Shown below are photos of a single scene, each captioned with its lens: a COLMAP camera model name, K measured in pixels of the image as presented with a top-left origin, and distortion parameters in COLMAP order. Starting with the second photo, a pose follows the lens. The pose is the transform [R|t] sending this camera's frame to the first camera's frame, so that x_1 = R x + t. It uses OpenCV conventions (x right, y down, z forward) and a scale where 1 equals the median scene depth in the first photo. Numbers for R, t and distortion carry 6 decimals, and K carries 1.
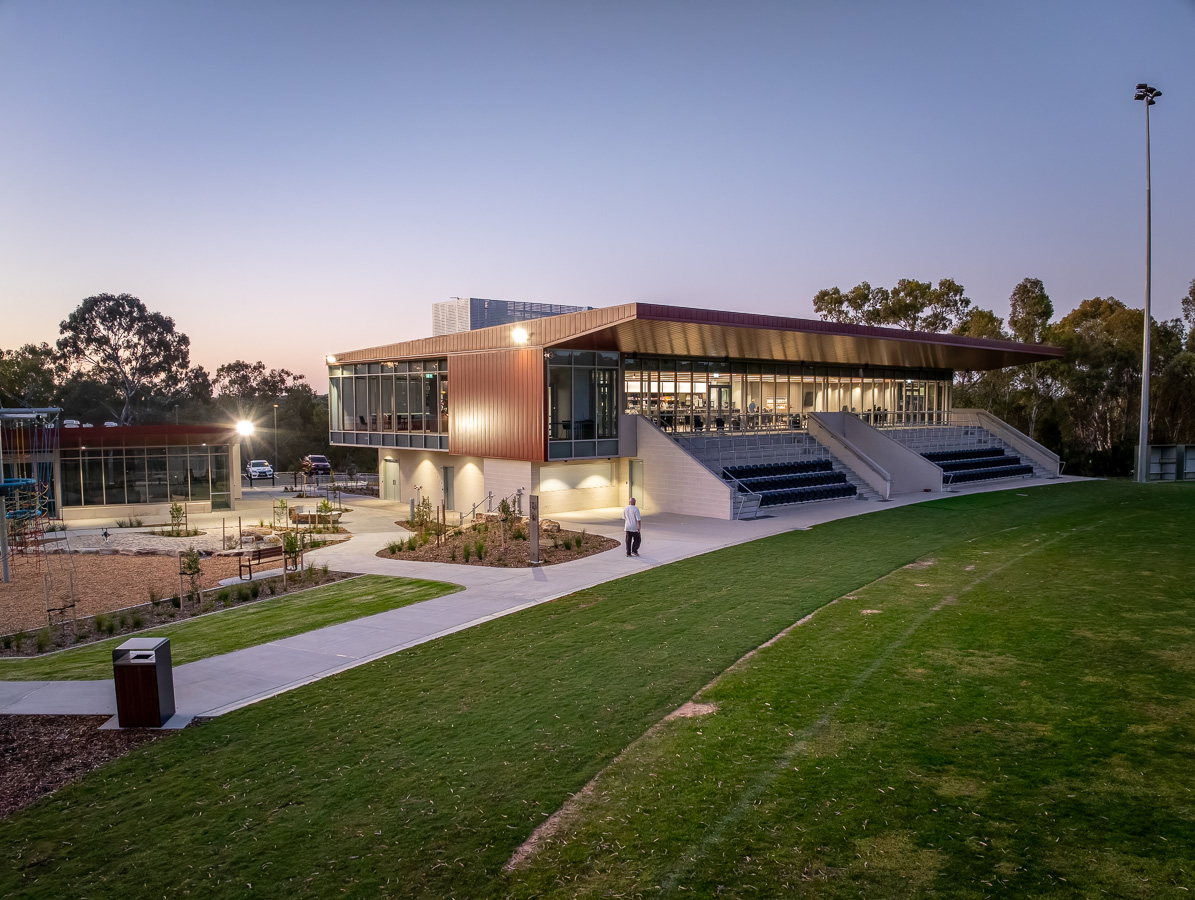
lens RADIAL K [[934.2, 0, 589.2], [0, 934.2, 483.5], [0, 0, 1]] dist [-0.102619, -0.018148]
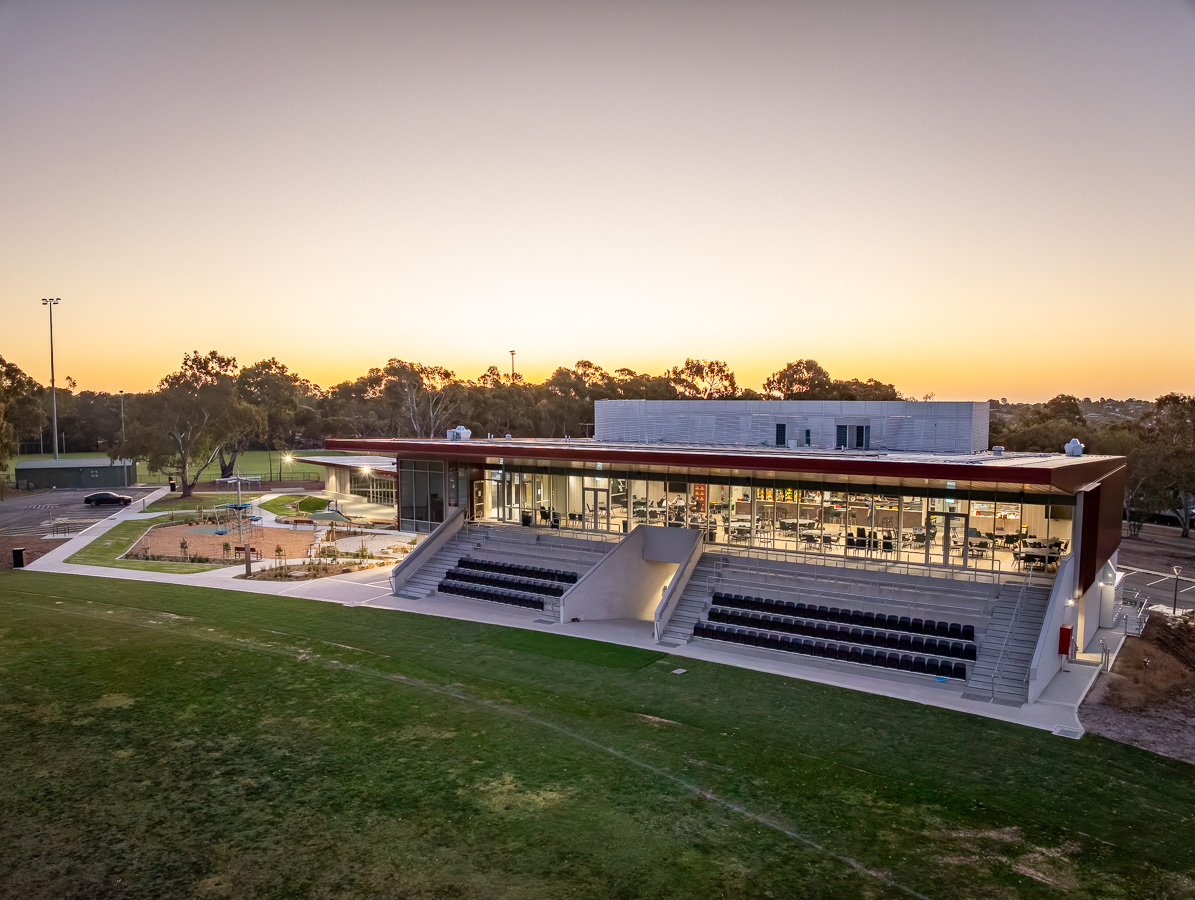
lens RADIAL K [[934.2, 0, 589.2], [0, 934.2, 483.5], [0, 0, 1]] dist [-0.102619, -0.018148]
pose [[0.222401, 0.090306, -0.970764, 1.182485], [-0.084406, 0.993746, 0.073107, -0.188980], [0.971295, 0.065679, 0.228633, 0.745576]]
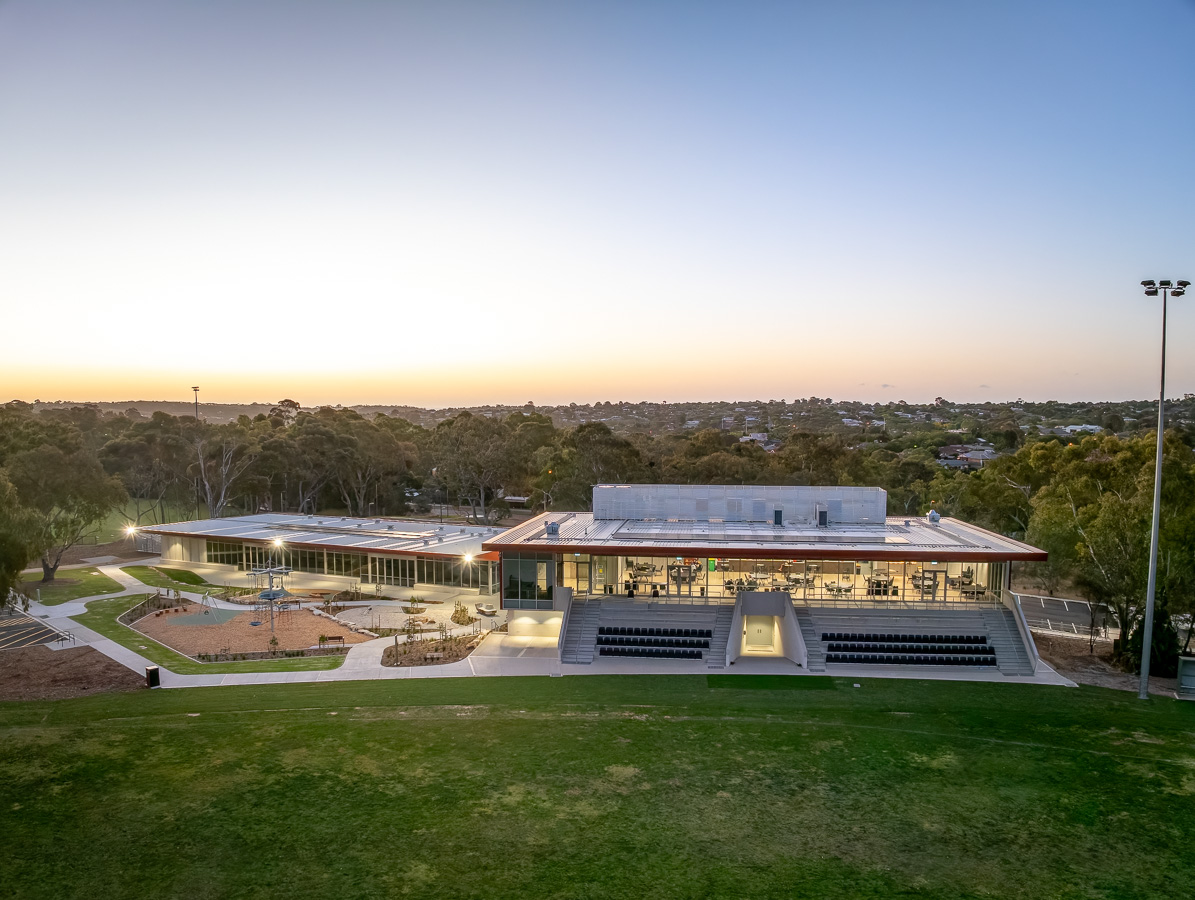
lens RADIAL K [[934.2, 0, 589.2], [0, 934.2, 483.5], [0, 0, 1]] dist [-0.102619, -0.018148]
pose [[0.664321, 0.068479, -0.744304, 1.140285], [-0.065427, 0.997300, 0.033360, -0.275712], [0.744579, 0.026536, 0.667007, -0.100094]]
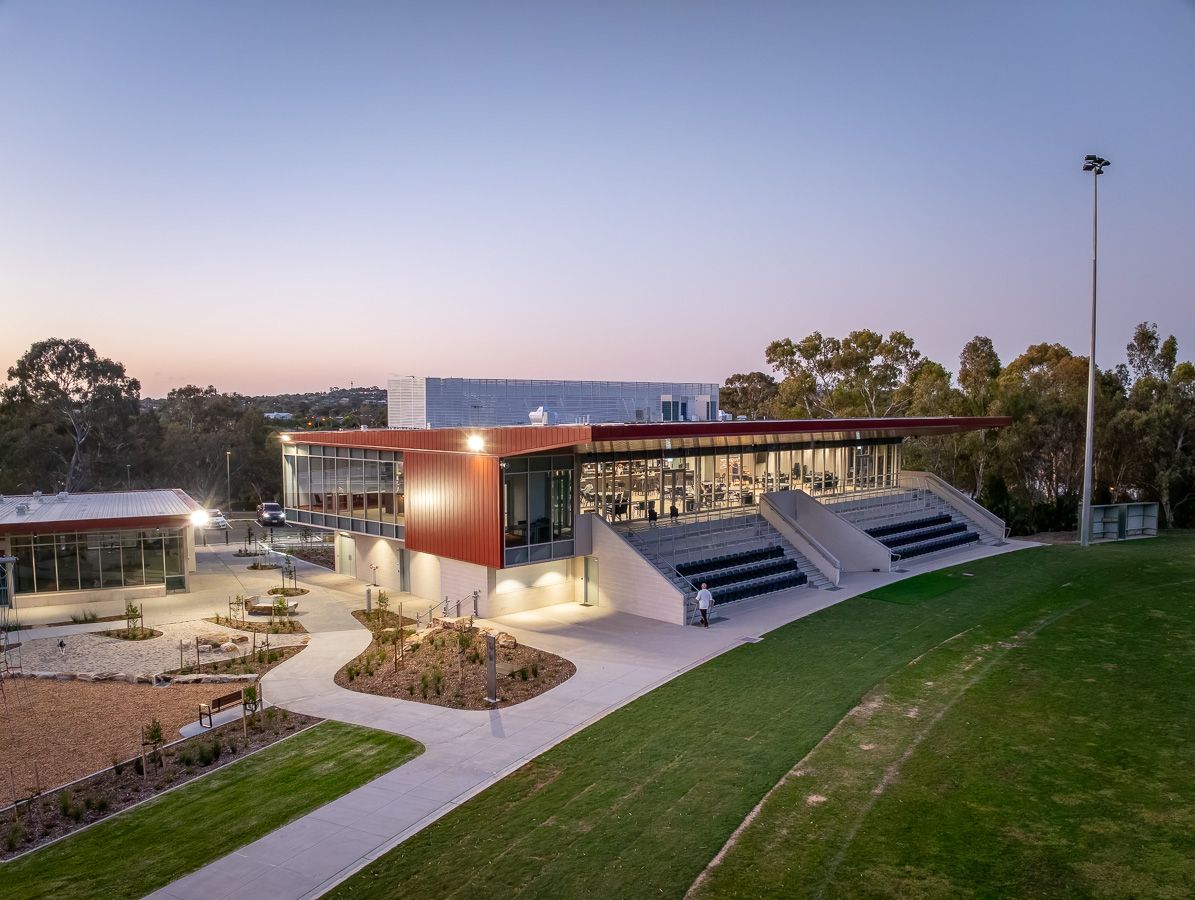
lens RADIAL K [[934.2, 0, 589.2], [0, 934.2, 483.5], [0, 0, 1]] dist [-0.102619, -0.018148]
pose [[0.998841, -0.001512, 0.048099, -0.000431], [0.001469, 0.999998, 0.000942, -0.091702], [-0.048100, -0.000870, 0.998842, -0.009941]]
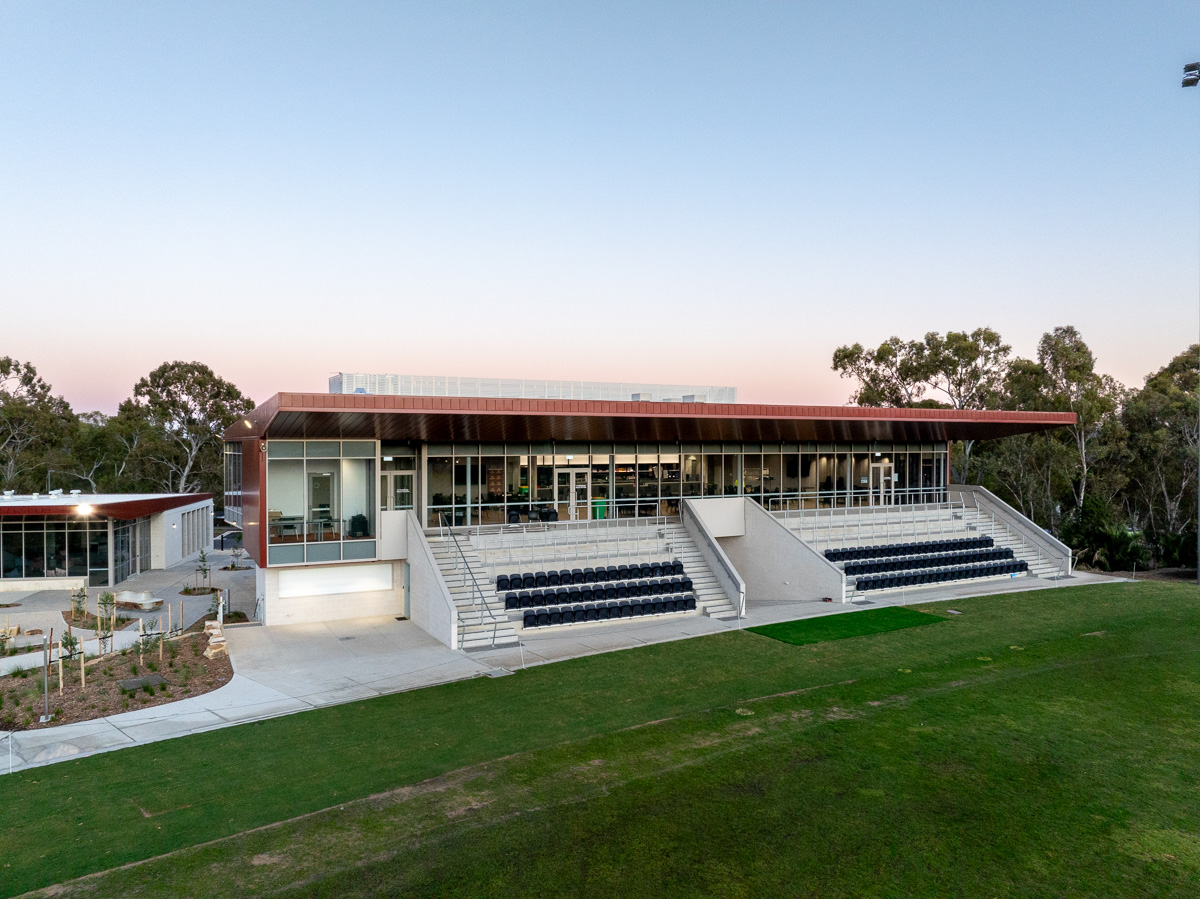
lens RADIAL K [[853.7, 0, 593.1], [0, 853.7, 454.6], [0, 0, 1]] dist [-0.043358, -0.000616]
pose [[0.972854, 0.004397, -0.231379, 0.345053], [-0.021194, 0.997311, -0.070156, -0.063015], [0.230449, 0.073155, 0.970331, 0.230736]]
